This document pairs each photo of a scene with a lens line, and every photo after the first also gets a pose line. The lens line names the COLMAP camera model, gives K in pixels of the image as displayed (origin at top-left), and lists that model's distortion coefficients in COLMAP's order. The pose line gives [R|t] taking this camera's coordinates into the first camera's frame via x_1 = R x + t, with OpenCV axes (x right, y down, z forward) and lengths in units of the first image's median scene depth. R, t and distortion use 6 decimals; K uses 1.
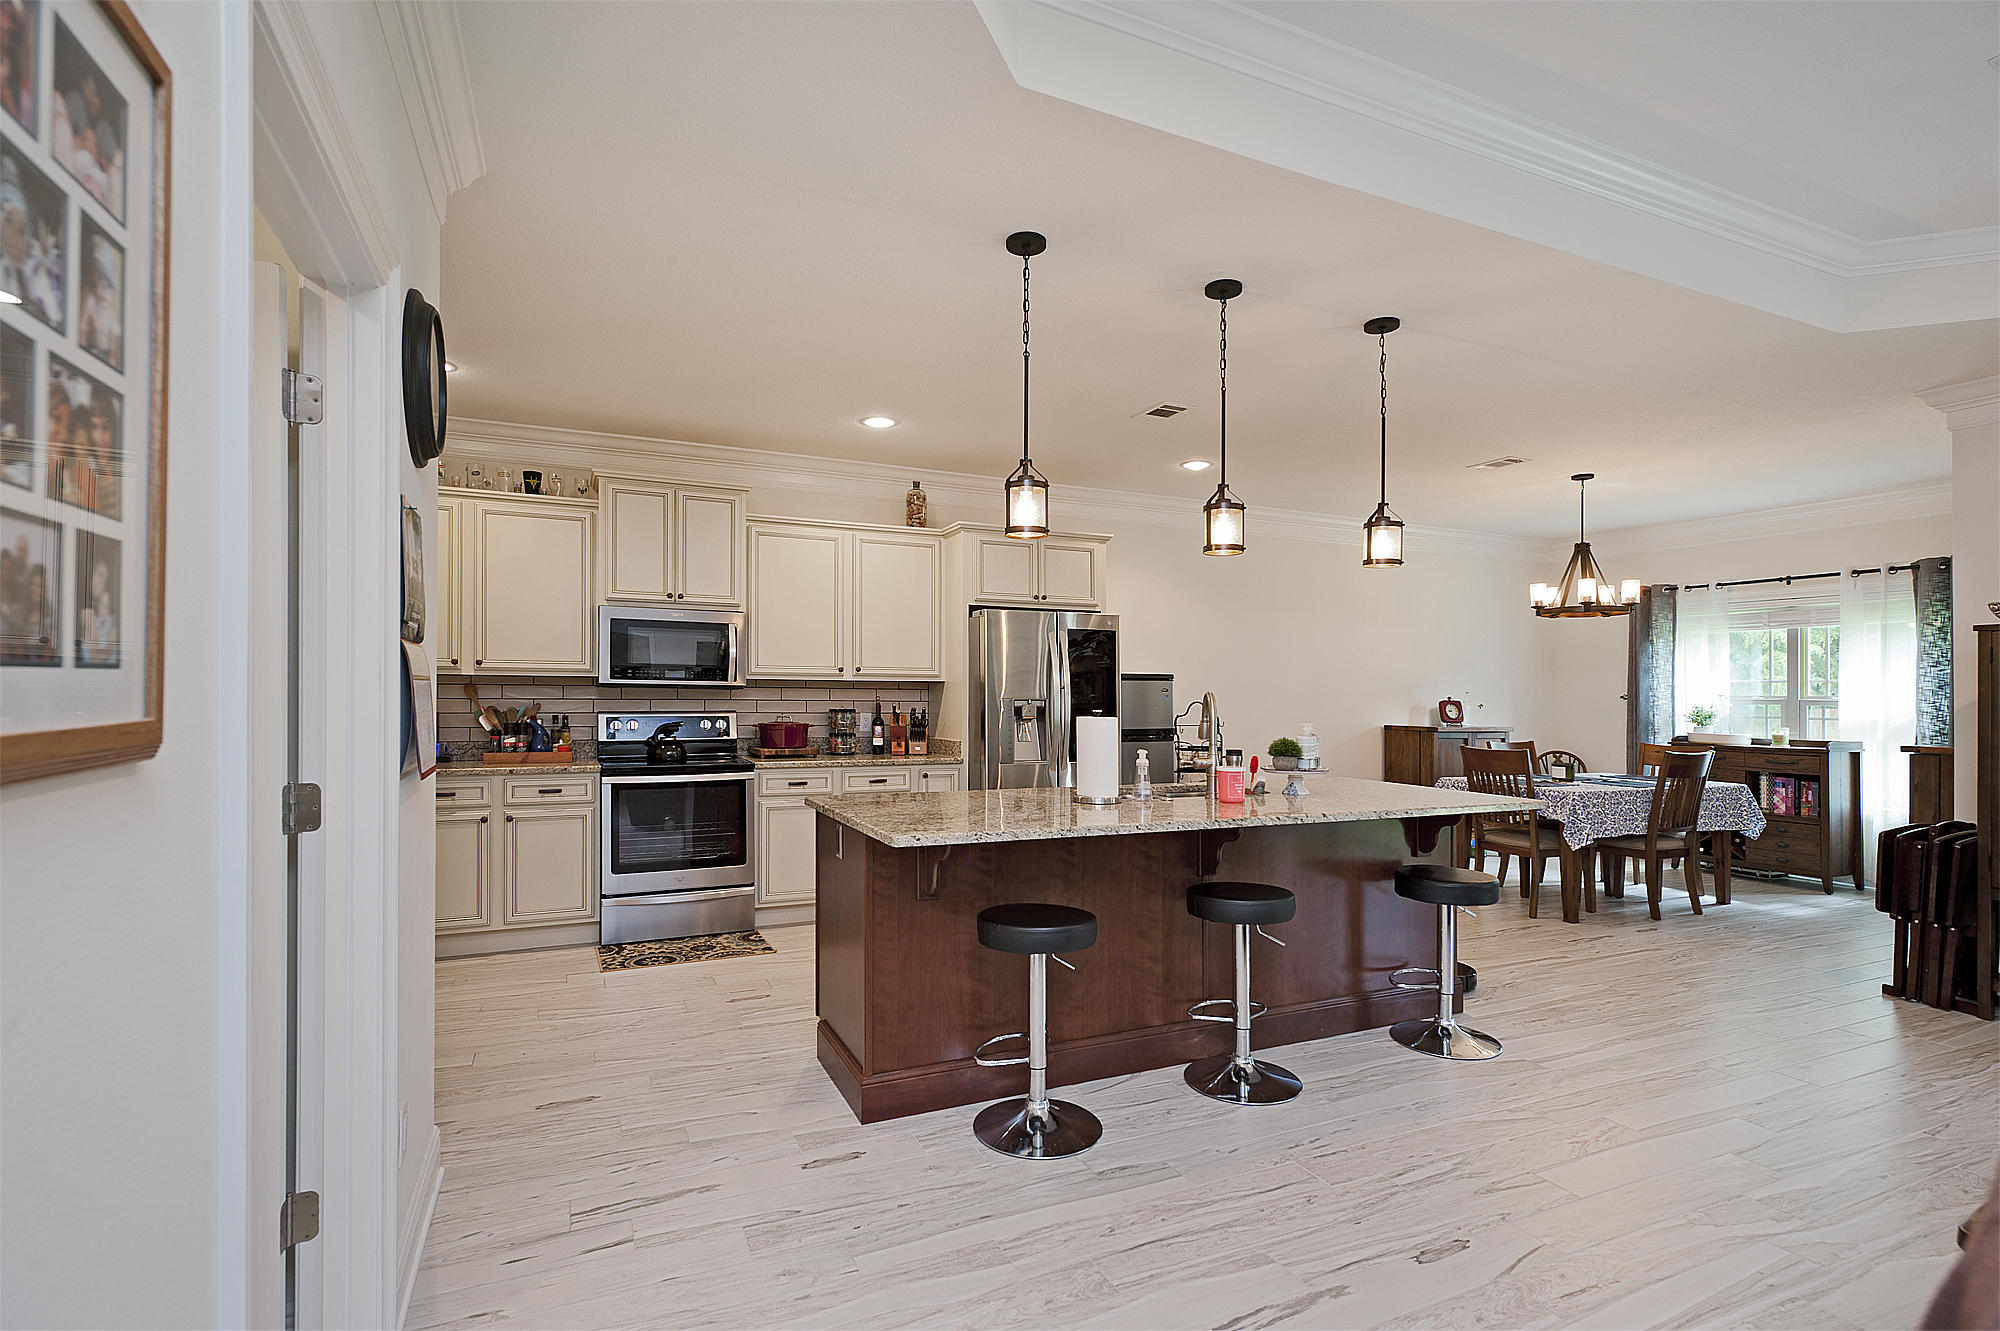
lens RADIAL K [[973.5, 0, 988.8], [0, 973.5, 669.3], [0, 0, 1]] dist [0.017693, 0.000829]
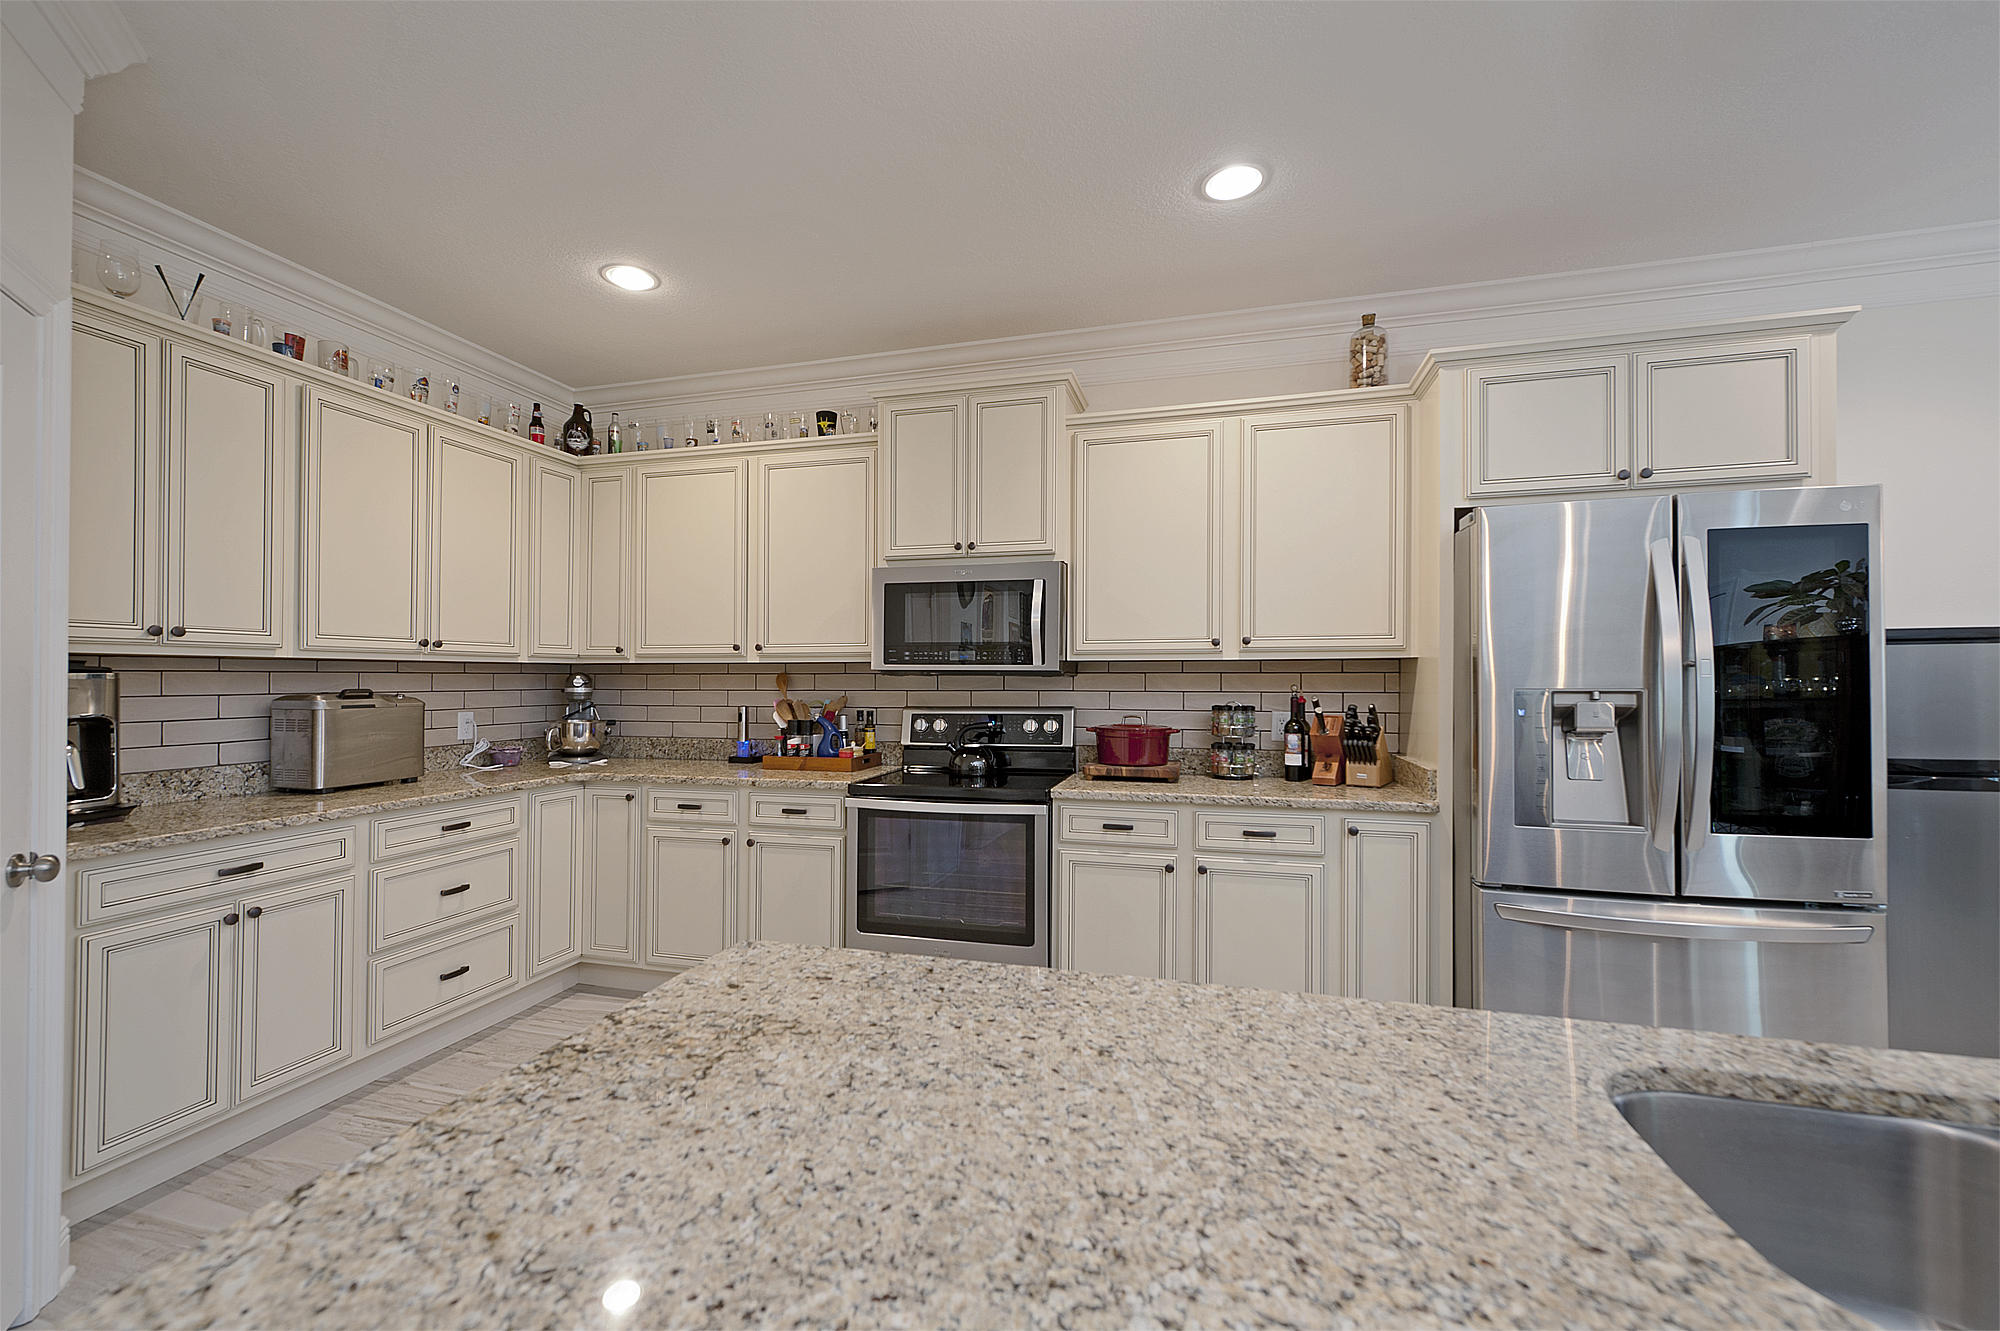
lens RADIAL K [[822.7, 0, 984.5], [0, 822.7, 684.1], [0, 0, 1]] dist [0.007946, -0.001750]
pose [[0.772749, -0.005839, -0.634685, 0.066292], [0.024424, 0.999491, 0.020541, 0.012941], [0.634242, -0.031375, 0.772498, 0.512579]]
